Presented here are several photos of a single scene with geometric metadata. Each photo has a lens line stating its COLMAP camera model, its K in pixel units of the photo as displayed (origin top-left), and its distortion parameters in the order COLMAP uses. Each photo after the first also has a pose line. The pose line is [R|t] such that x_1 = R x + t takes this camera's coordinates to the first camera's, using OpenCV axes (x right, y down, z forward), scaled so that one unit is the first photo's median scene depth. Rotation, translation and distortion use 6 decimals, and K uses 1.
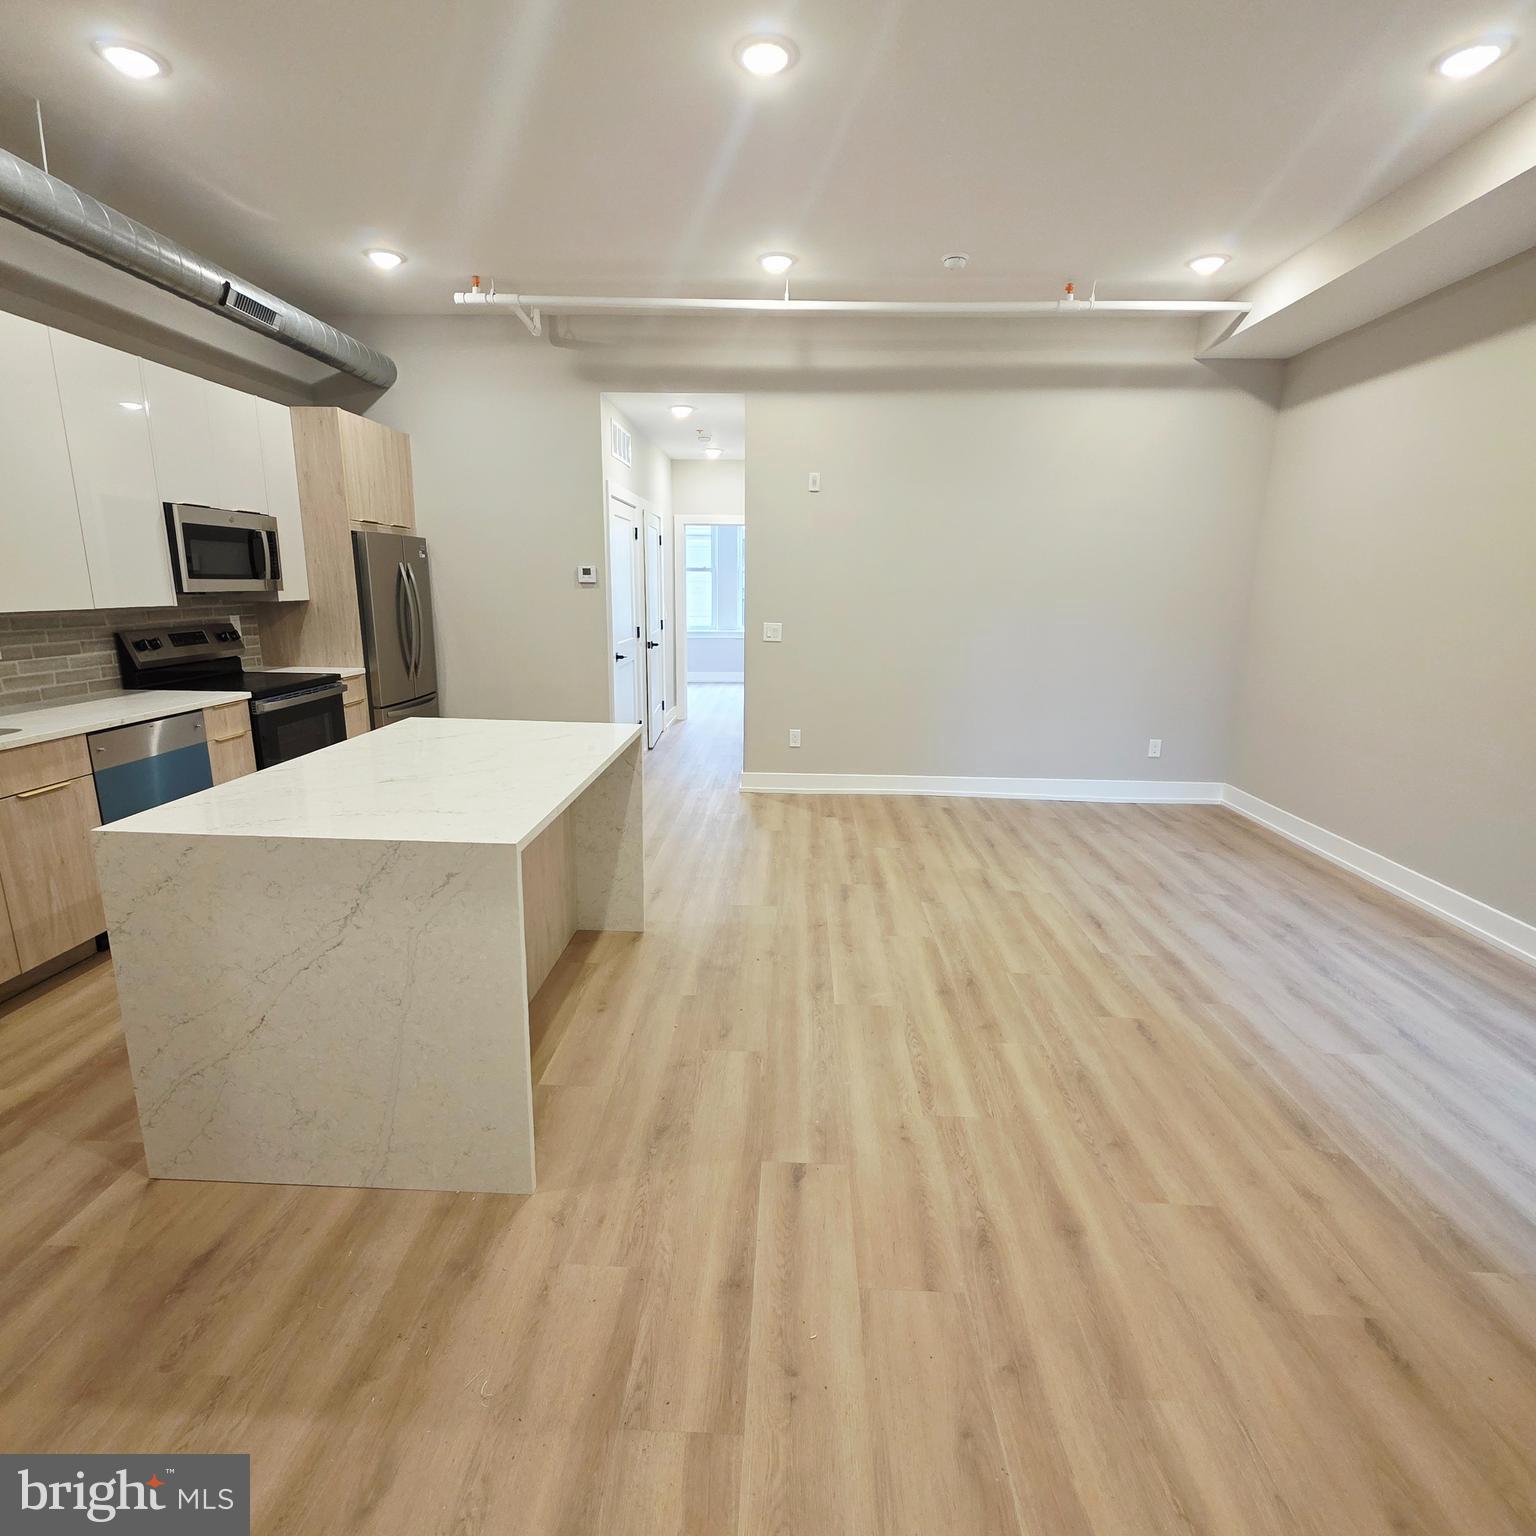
lens RADIAL K [[821.6, 0, 769.9], [0, 821.6, 770.1], [0, 0, 1]] dist [0.003859, -0.002236]
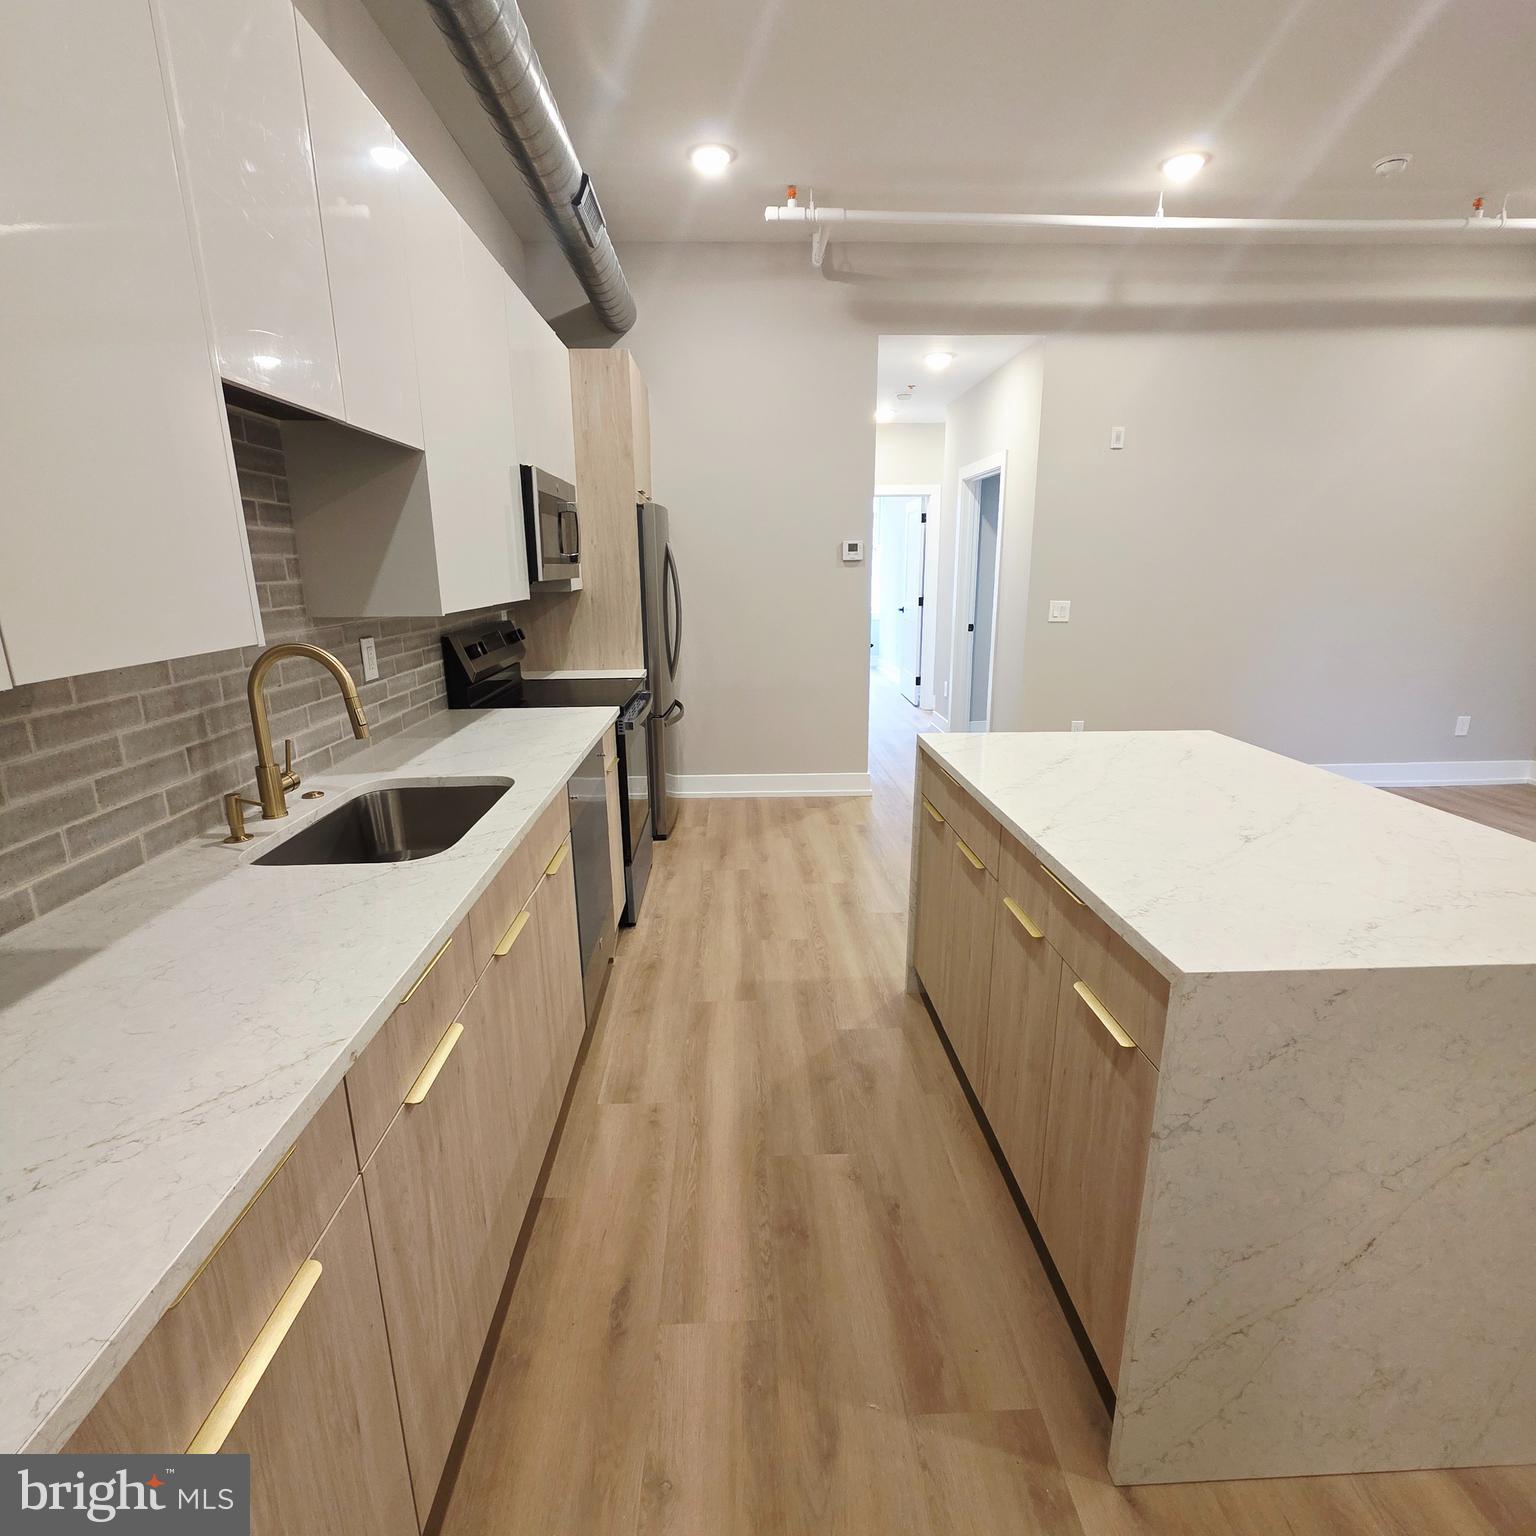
lens RADIAL K [[821.6, 0, 765.7], [0, 821.6, 768.4], [0, 0, 1]] dist [0.003859, -0.002236]
pose [[0.996534, -0.043690, 0.070794, -0.465985], [0.042221, 0.998864, 0.022112, -0.039973], [-0.071679, -0.019047, 0.997246, 0.173098]]
